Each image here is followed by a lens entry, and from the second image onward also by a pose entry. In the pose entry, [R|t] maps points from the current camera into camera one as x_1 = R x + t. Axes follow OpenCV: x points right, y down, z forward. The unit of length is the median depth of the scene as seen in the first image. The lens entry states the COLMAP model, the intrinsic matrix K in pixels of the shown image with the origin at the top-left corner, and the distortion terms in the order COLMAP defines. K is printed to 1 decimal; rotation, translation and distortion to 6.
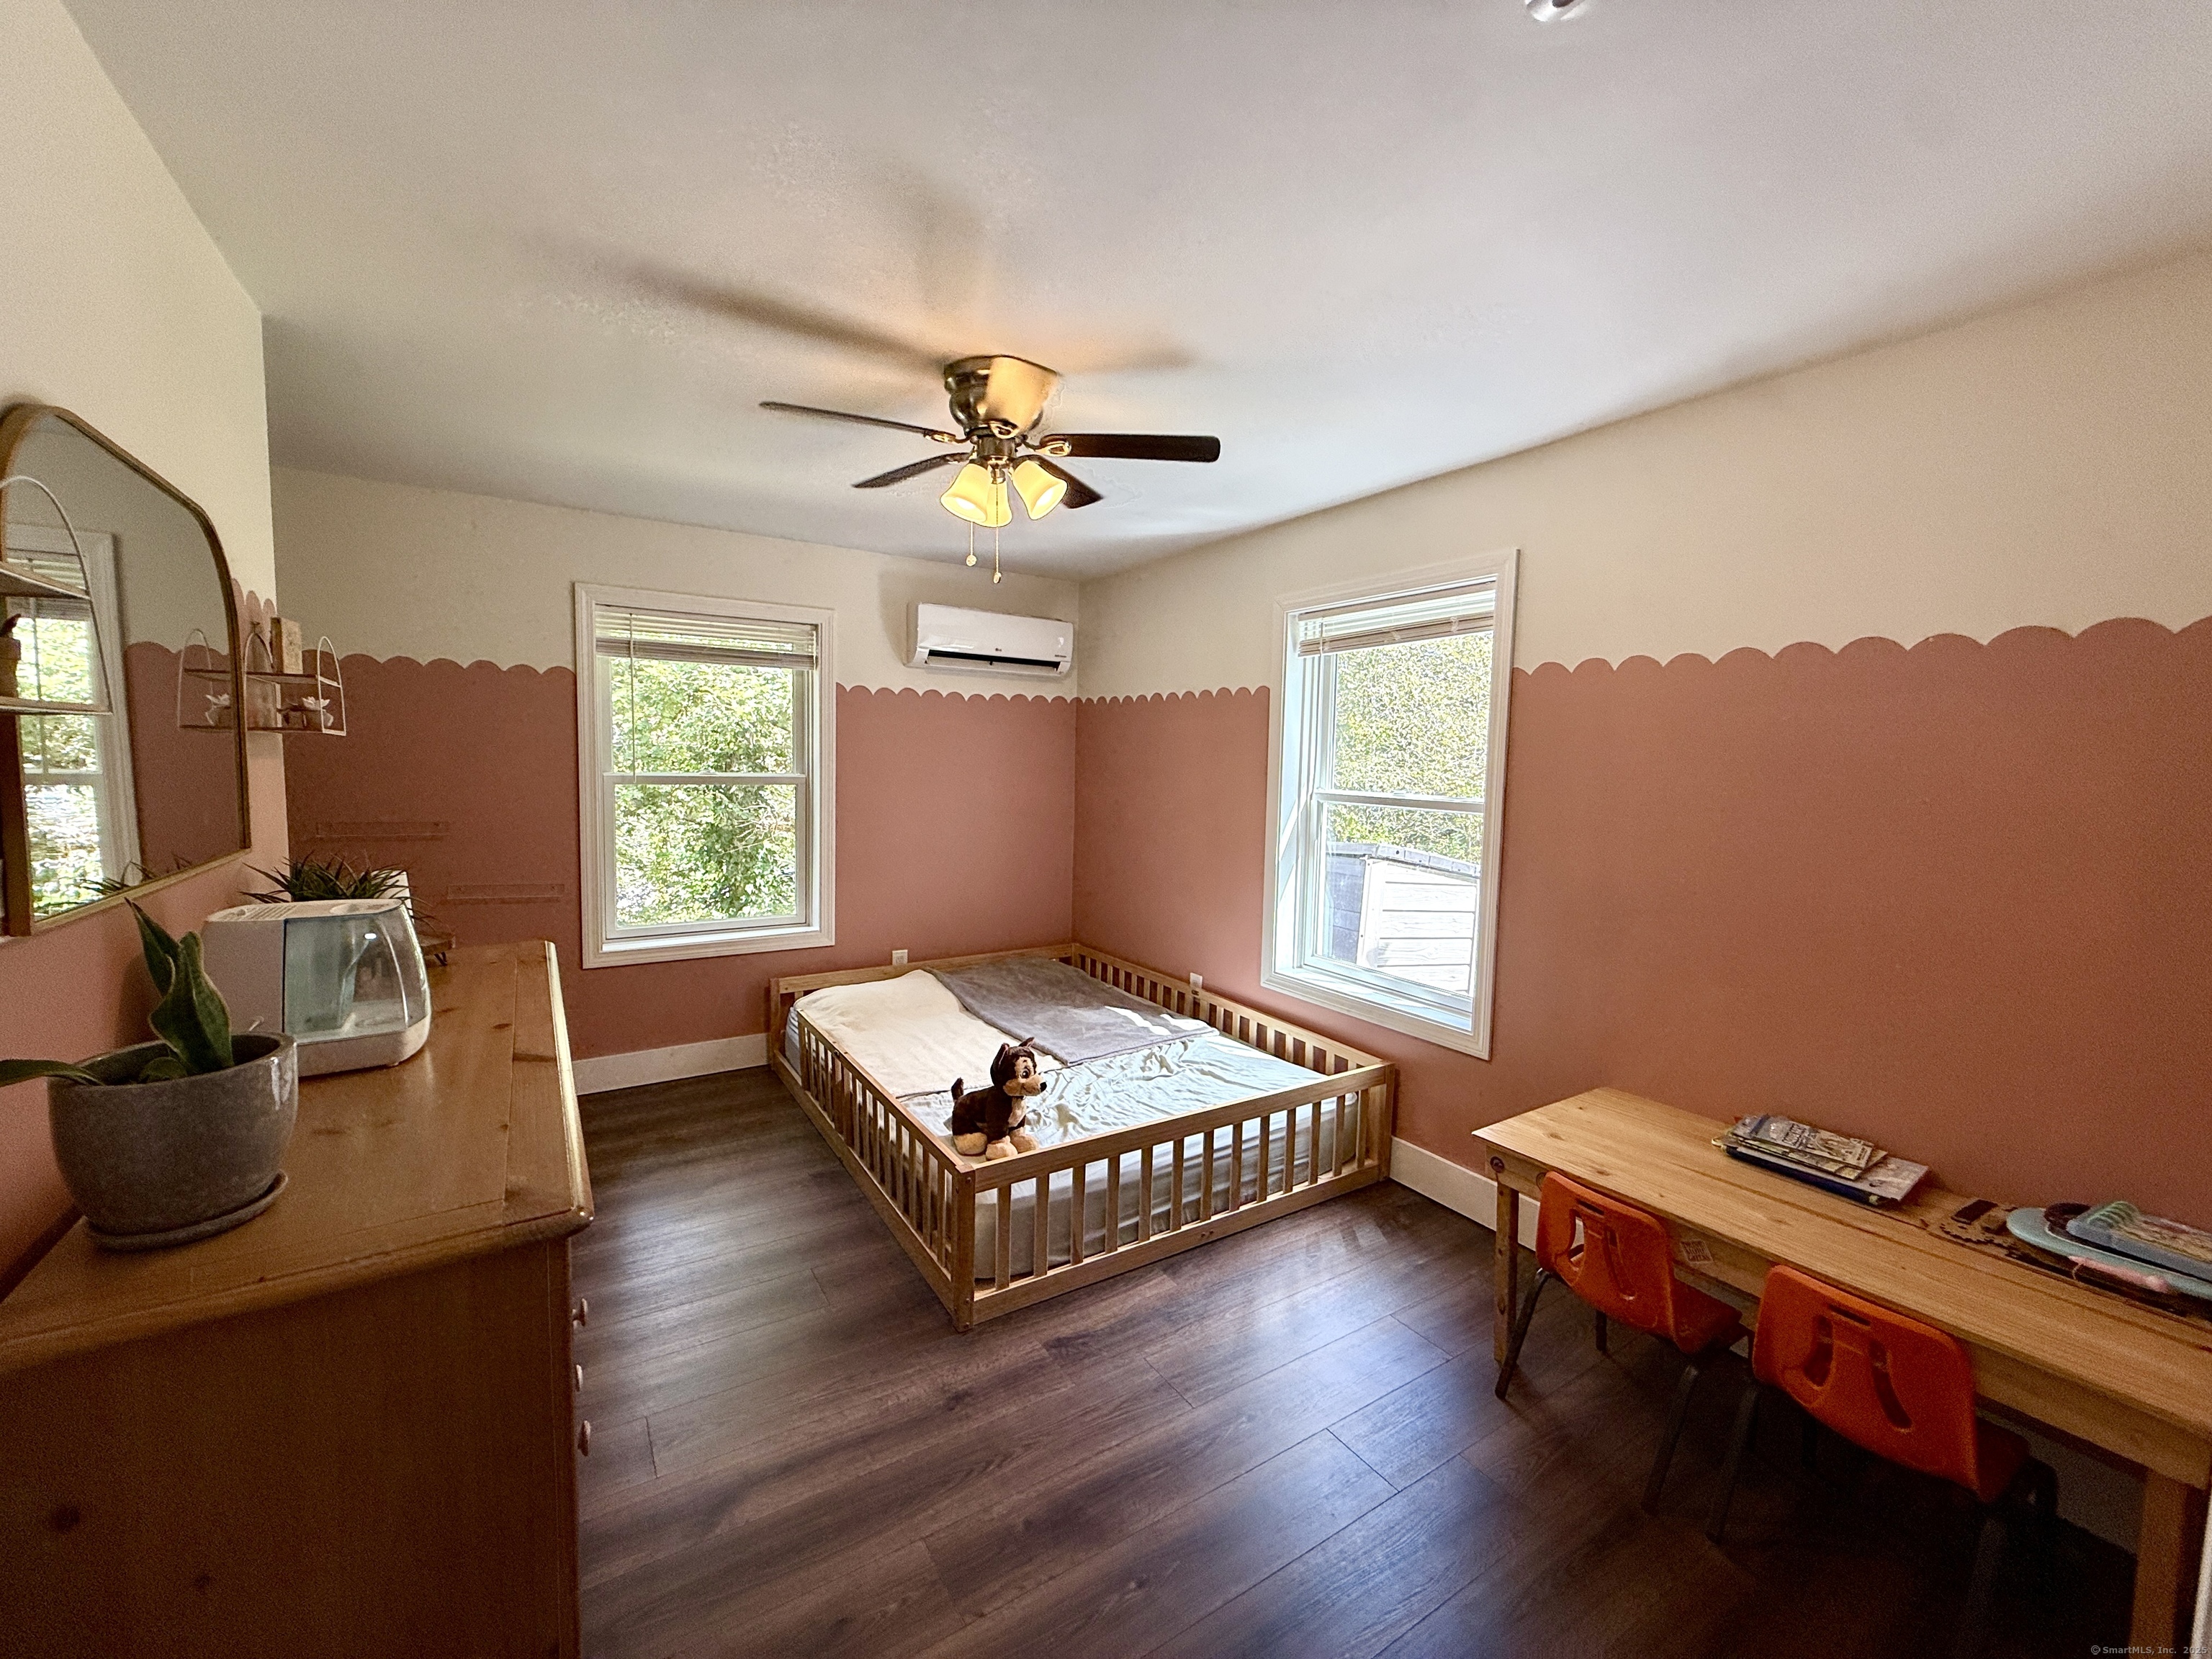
lens RADIAL K [[881.0, 0, 1101.7], [0, 881.0, 830.5], [0, 0, 1]] dist [-0.001005, -0.000024]
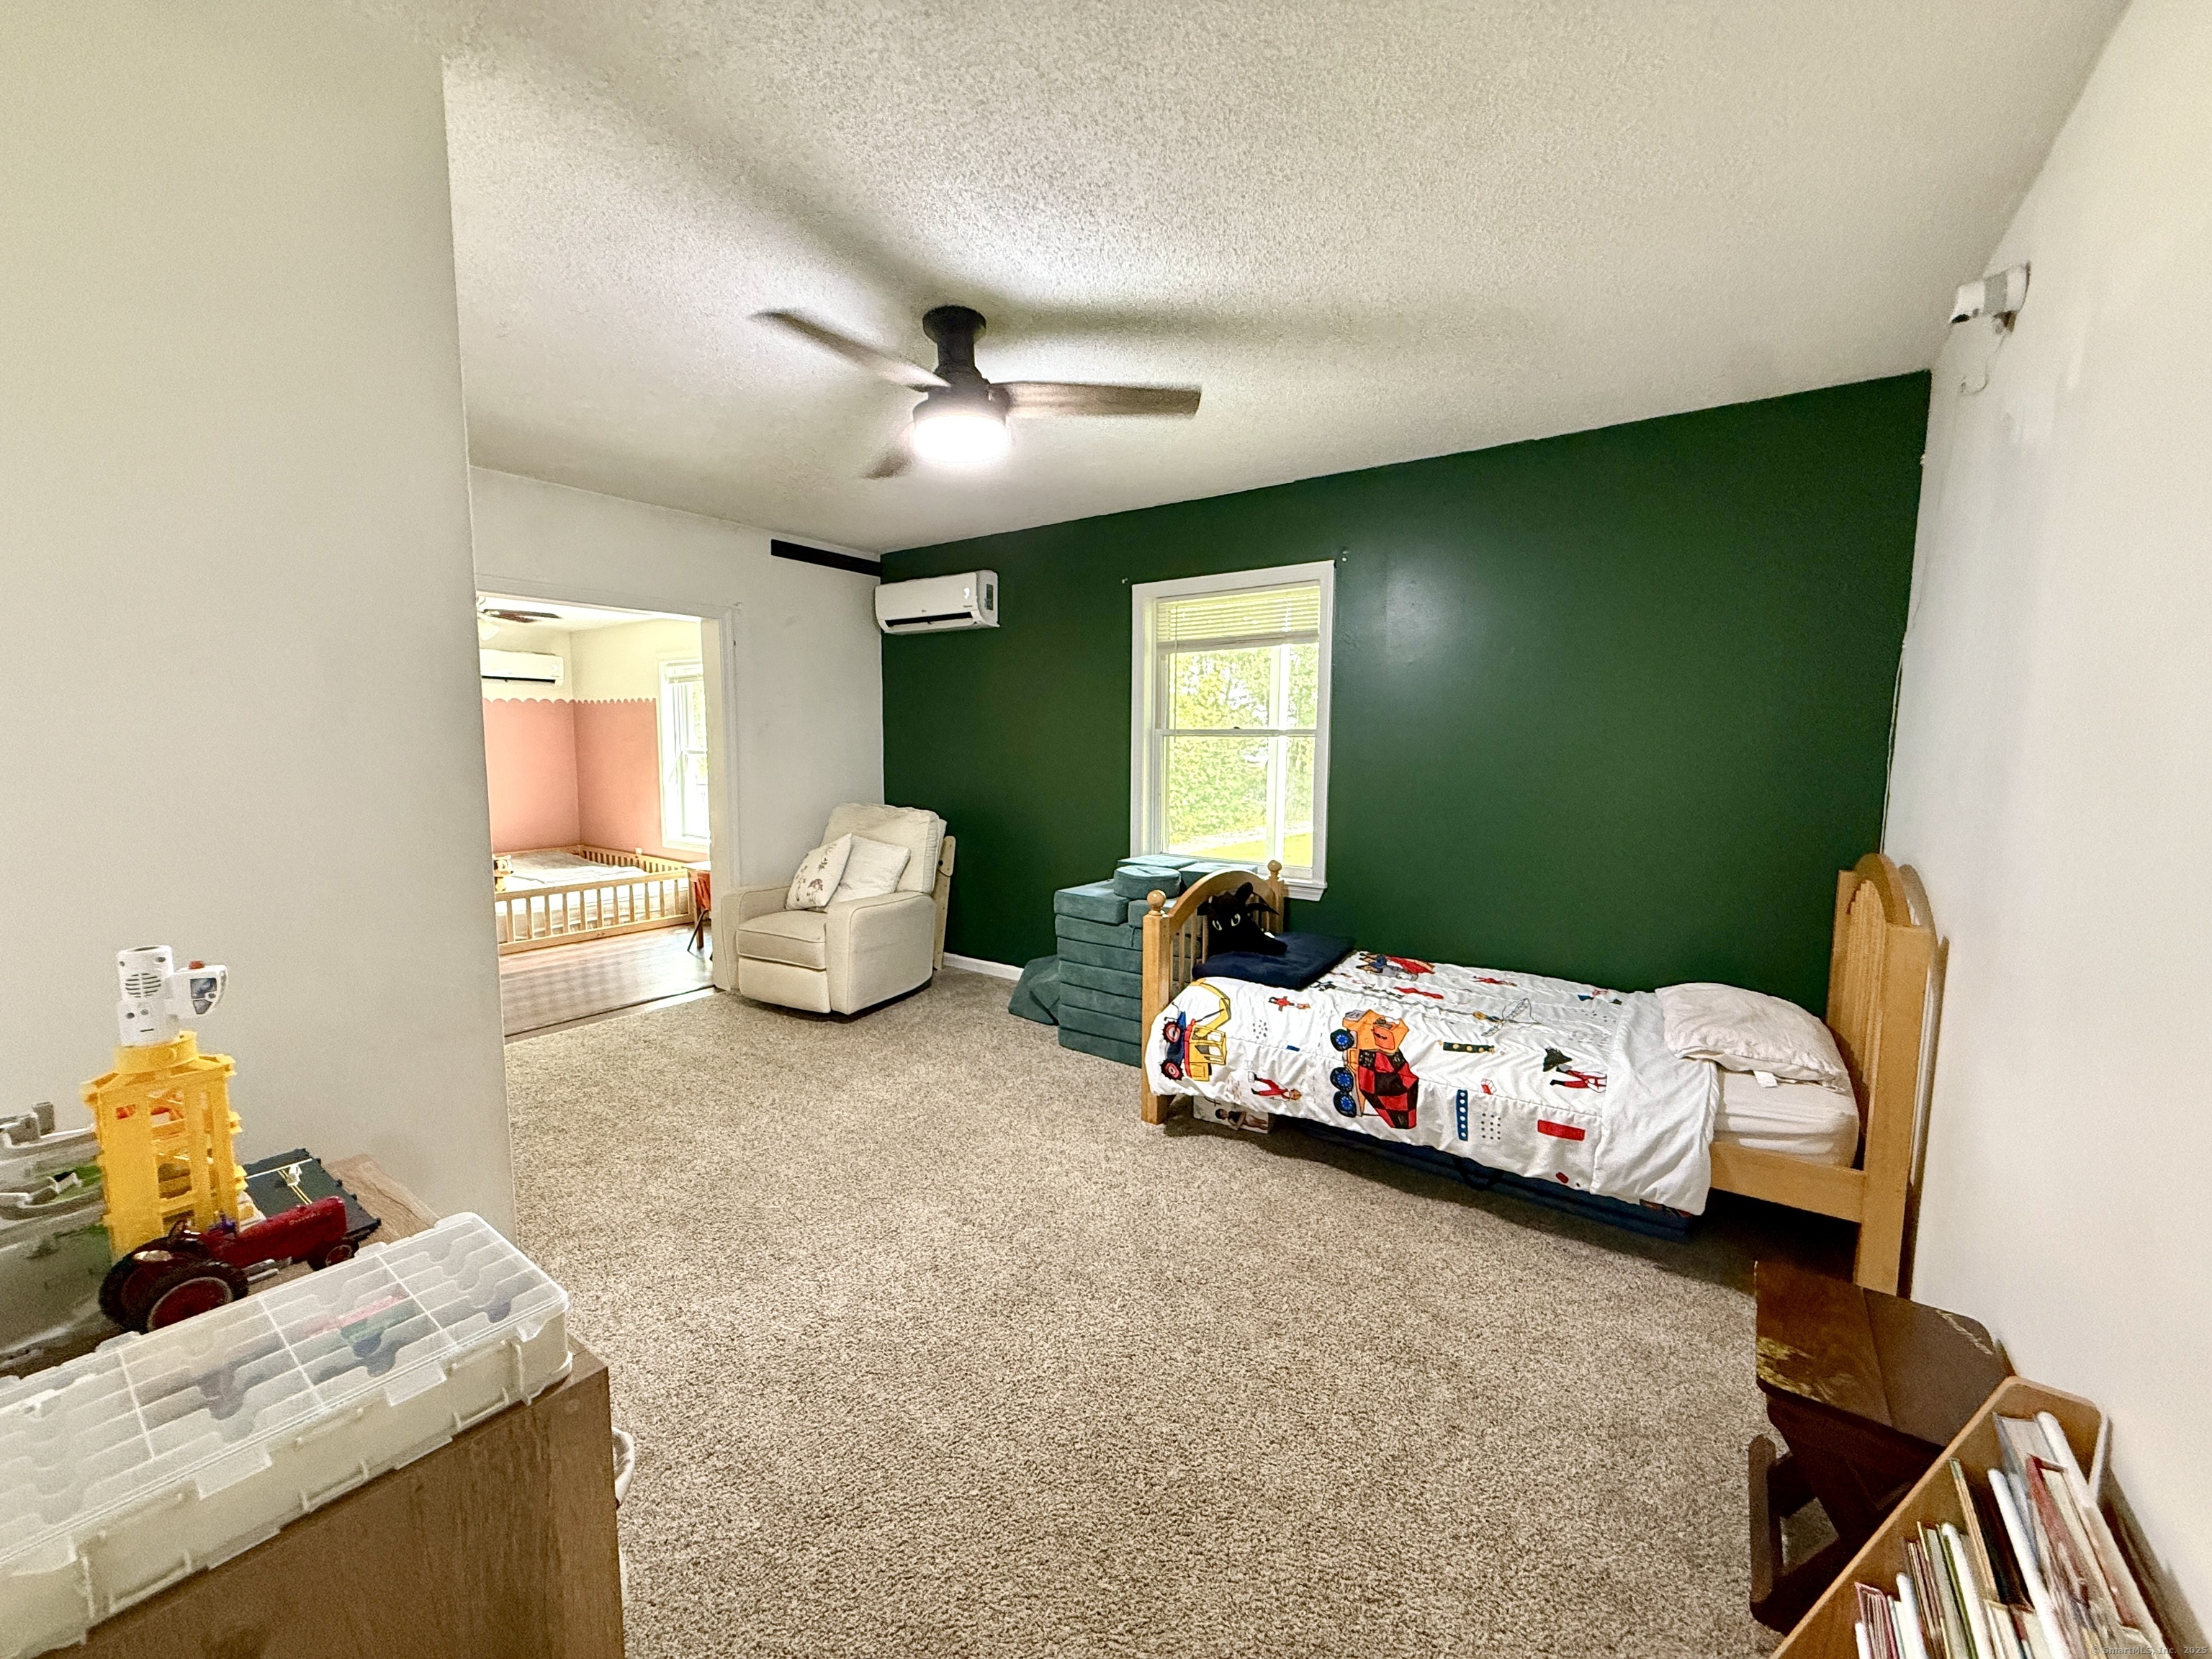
lens RADIAL K [[881.0, 0, 1103.7], [0, 881.0, 827.5], [0, 0, 1]] dist [-0.001005, -0.000024]
pose [[0.933653, -0.054544, 0.354001, 0.357842], [0.044765, 0.998357, 0.035761, 0.091333], [-0.355370, -0.017542, 0.934561, -1.081082]]
